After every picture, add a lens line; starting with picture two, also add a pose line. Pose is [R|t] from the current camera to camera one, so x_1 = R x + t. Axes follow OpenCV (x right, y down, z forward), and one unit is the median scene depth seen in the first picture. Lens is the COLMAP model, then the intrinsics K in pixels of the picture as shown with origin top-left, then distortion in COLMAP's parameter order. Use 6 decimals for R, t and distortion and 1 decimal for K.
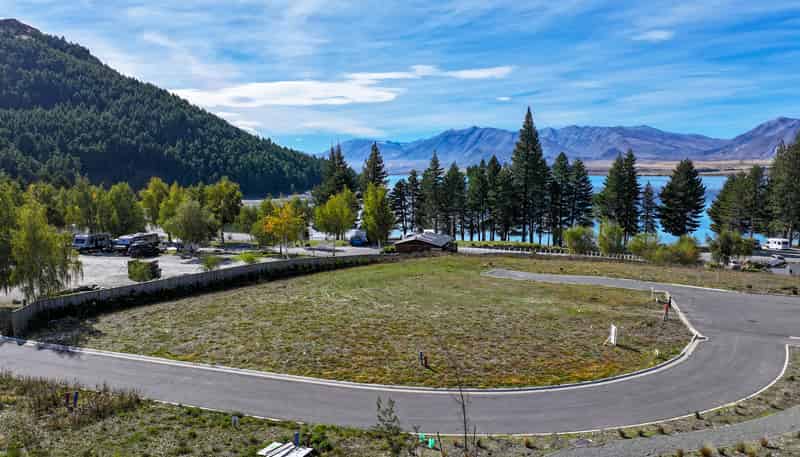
lens RADIAL K [[572.8, 0, 402.3], [0, 572.8, 230.7], [0, 0, 1]] dist [0.003528, 0.005415]
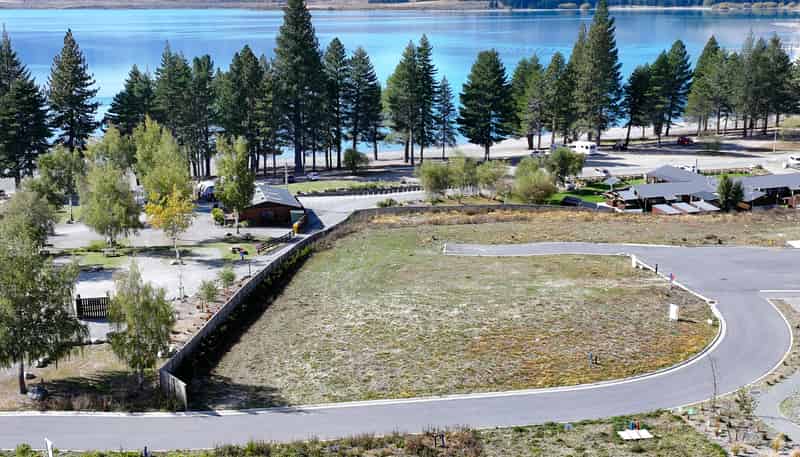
lens RADIAL K [[958.6, 0, 400.0], [0, 958.6, 228.5], [0, 0, 1]] dist [0.014397, 0.001538]
pose [[0.876952, -0.113048, 0.467093, -0.243335], [0.049959, 0.988118, 0.145353, -0.072762], [-0.477974, -0.104132, 0.872179, -0.114162]]
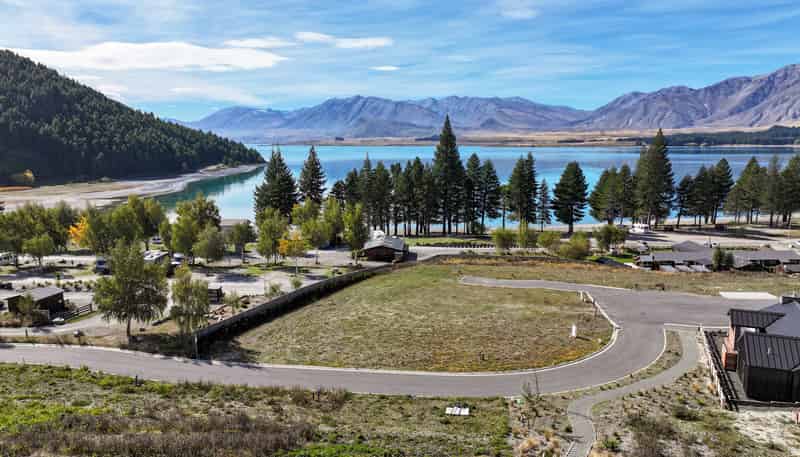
lens RADIAL K [[572.8, 0, 402.3], [0, 572.8, 230.7], [0, 0, 1]] dist [0.003528, 0.005415]
pose [[0.979910, -0.032305, 0.196808, -0.099909], [0.021807, 0.998233, 0.055277, -0.048339], [-0.198246, -0.049874, 0.978883, -0.120016]]
